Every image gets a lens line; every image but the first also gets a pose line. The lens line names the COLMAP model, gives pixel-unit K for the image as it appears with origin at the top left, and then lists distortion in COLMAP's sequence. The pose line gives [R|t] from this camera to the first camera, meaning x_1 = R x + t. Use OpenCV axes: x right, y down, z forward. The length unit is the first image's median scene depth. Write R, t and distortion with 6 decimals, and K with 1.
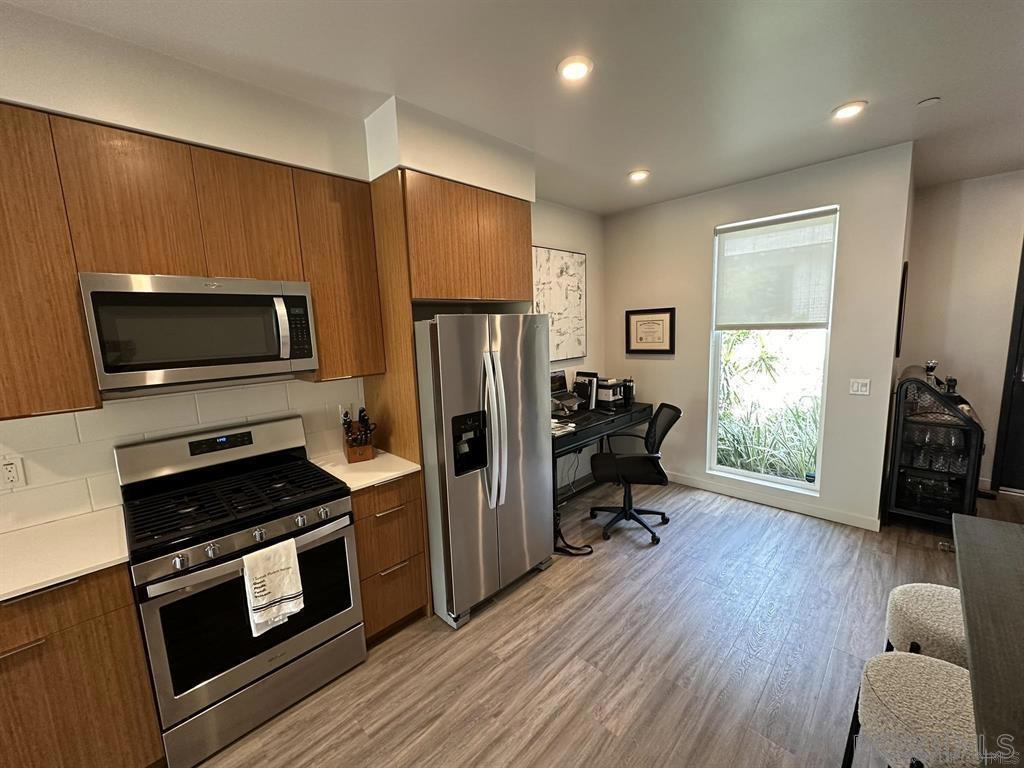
lens RADIAL K [[412.7, 0, 512.0], [0, 412.7, 384.0], [0, 0, 1]] dist [-0.000230, -0.000107]
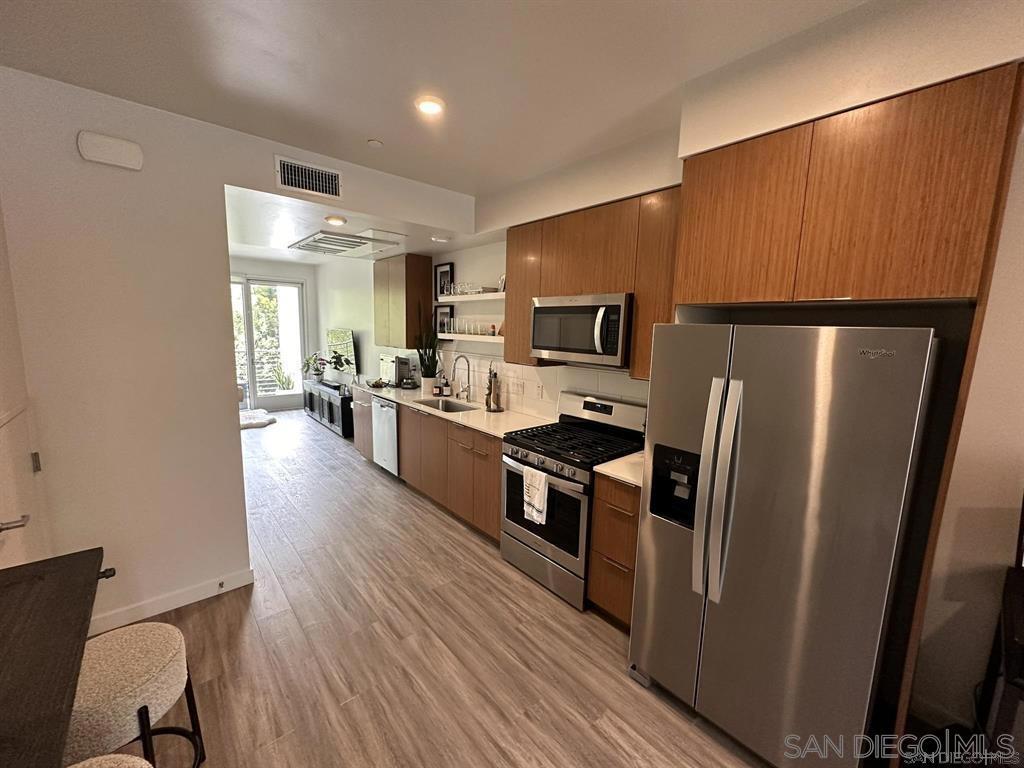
lens RADIAL K [[412.7, 0, 512.0], [0, 412.7, 384.0], [0, 0, 1]] dist [-0.000230, -0.000107]
pose [[-0.070596, 0.176951, -0.981685, 0.766126], [-0.165252, 0.968467, 0.186452, -0.165904], [0.983721, 0.175388, -0.039128, 0.796741]]
